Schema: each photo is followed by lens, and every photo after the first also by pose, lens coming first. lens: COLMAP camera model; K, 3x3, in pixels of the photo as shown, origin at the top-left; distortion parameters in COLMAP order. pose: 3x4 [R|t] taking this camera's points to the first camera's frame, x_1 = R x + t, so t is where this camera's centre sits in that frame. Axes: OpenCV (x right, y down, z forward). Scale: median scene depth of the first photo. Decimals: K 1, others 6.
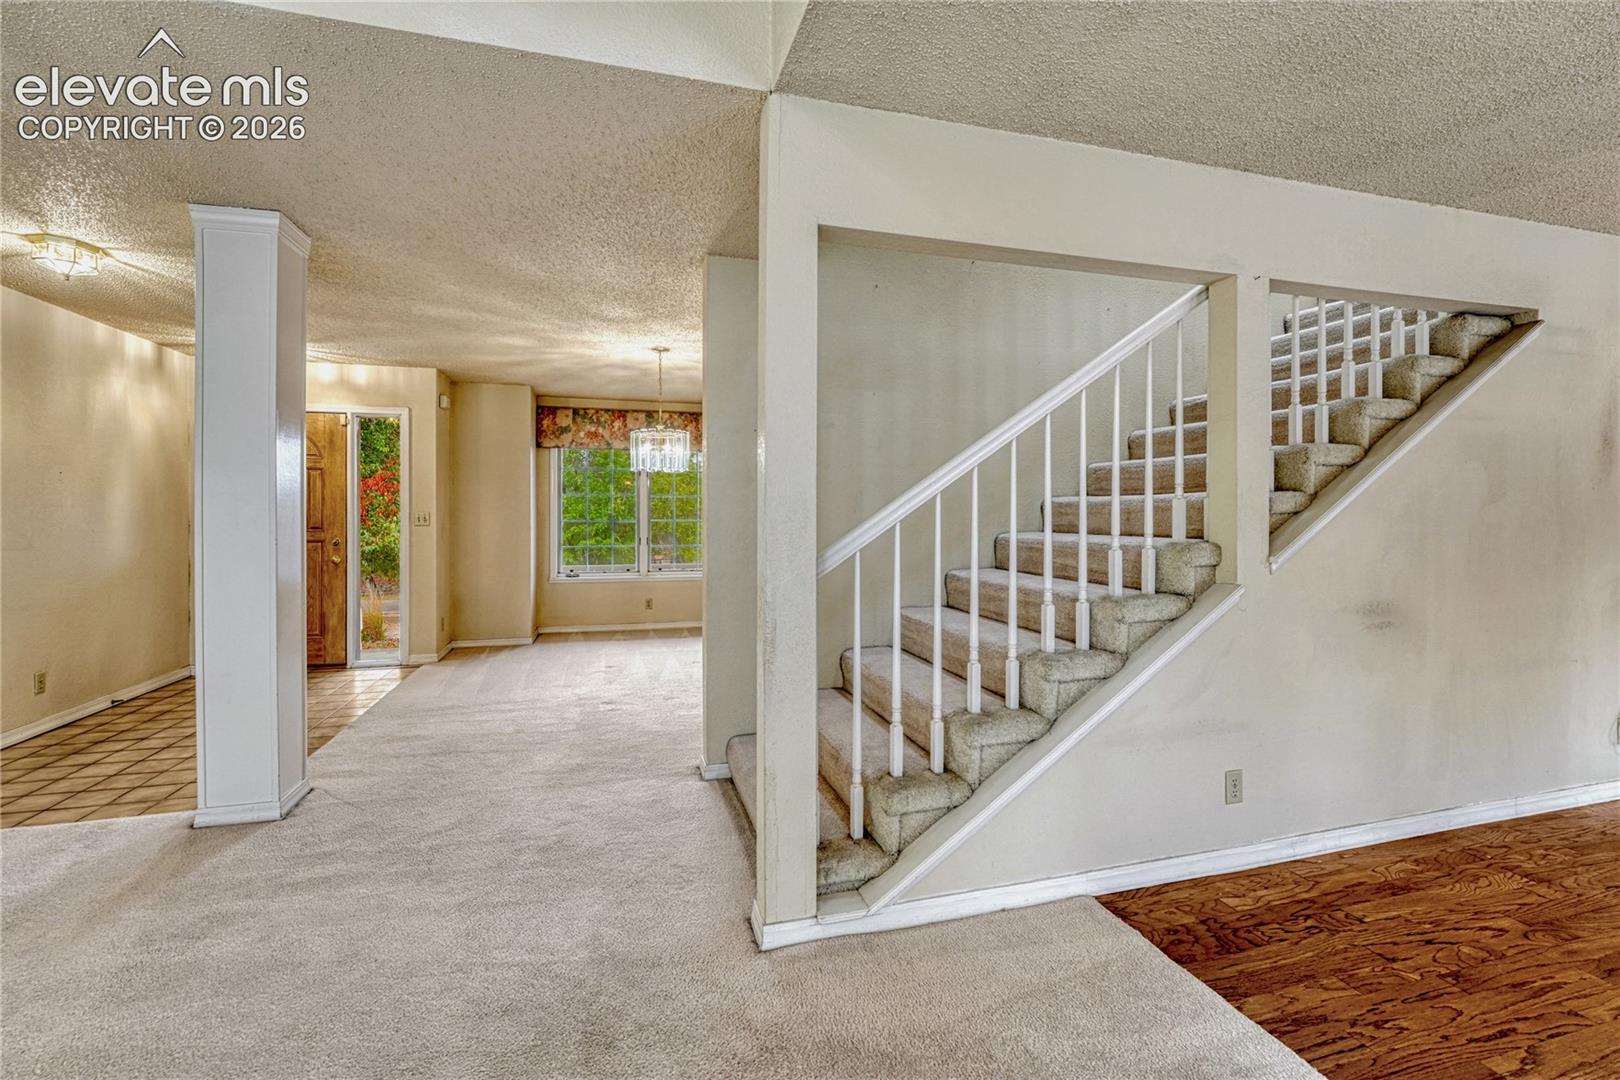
lens RADIAL K [[683.1, 0, 807.1], [0, 683.1, 525.5], [0, 0, 1]] dist [-0.009115, -0.000100]
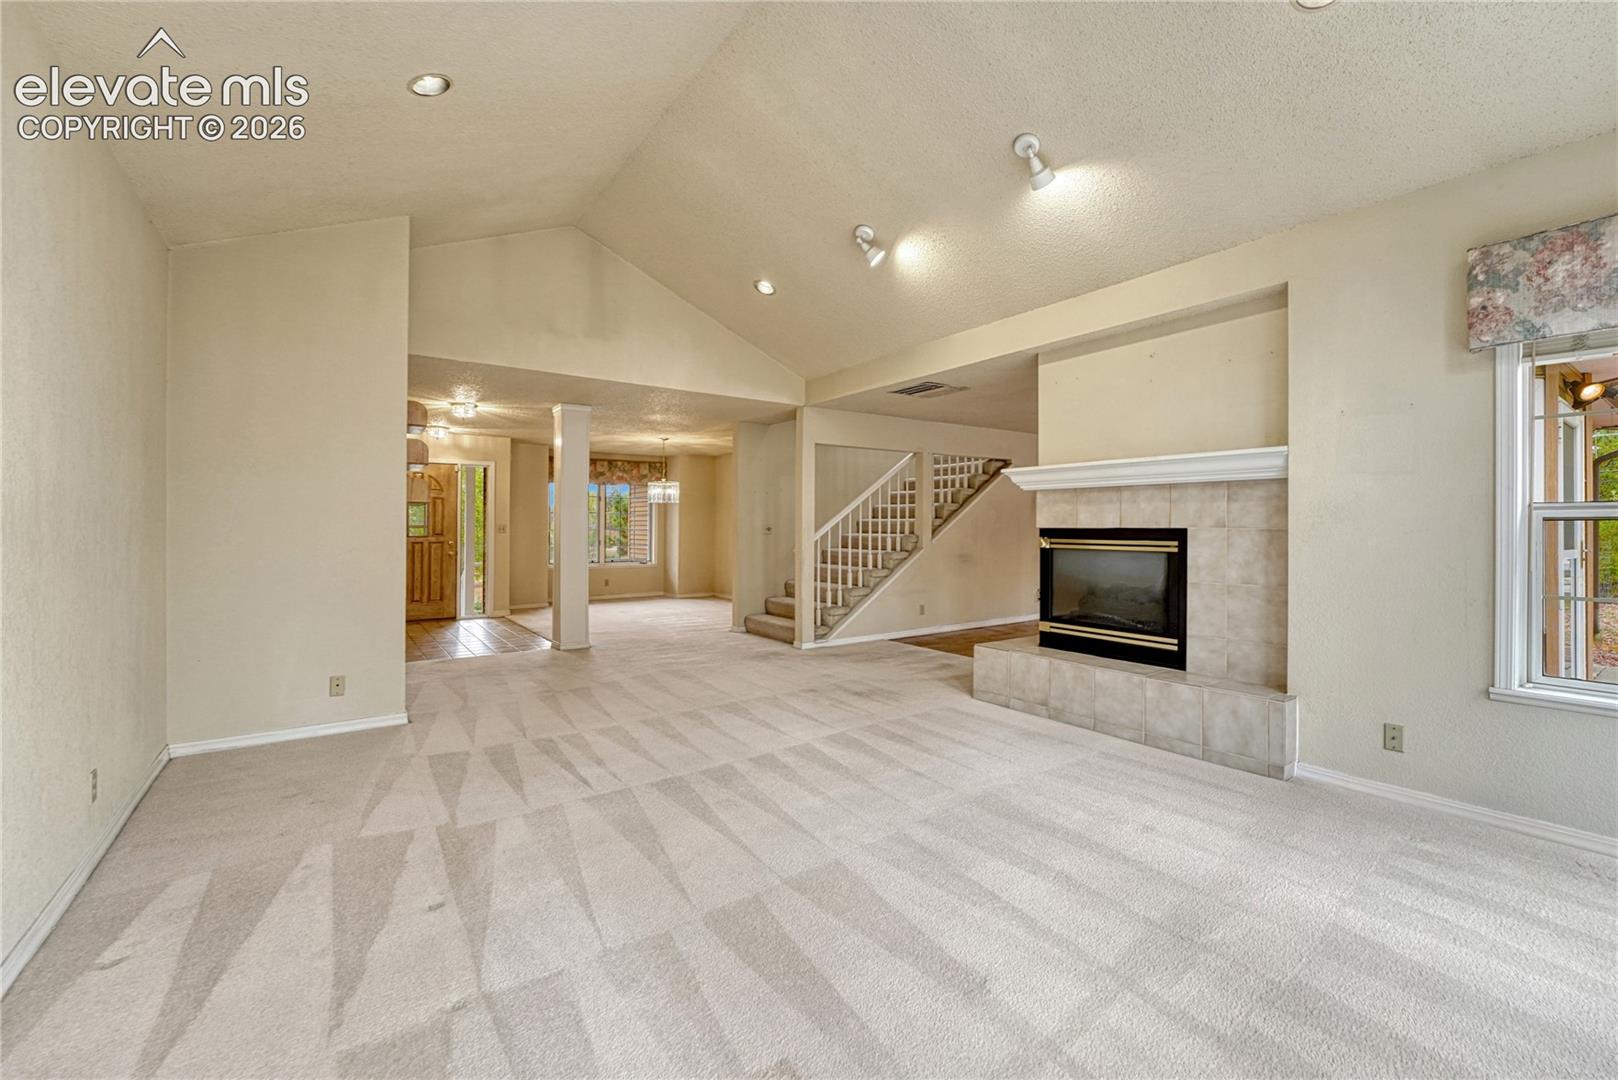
lens RADIAL K [[682.2, 0, 806.1], [0, 682.2, 525.5], [0, 0, 1]] dist [-0.009115, -0.000100]
pose [[0.940265, 0.000070, 0.340443, -0.876160], [0.004922, 0.999893, -0.013801, 0.020113], [-0.340407, 0.014653, 0.940164, -1.639130]]
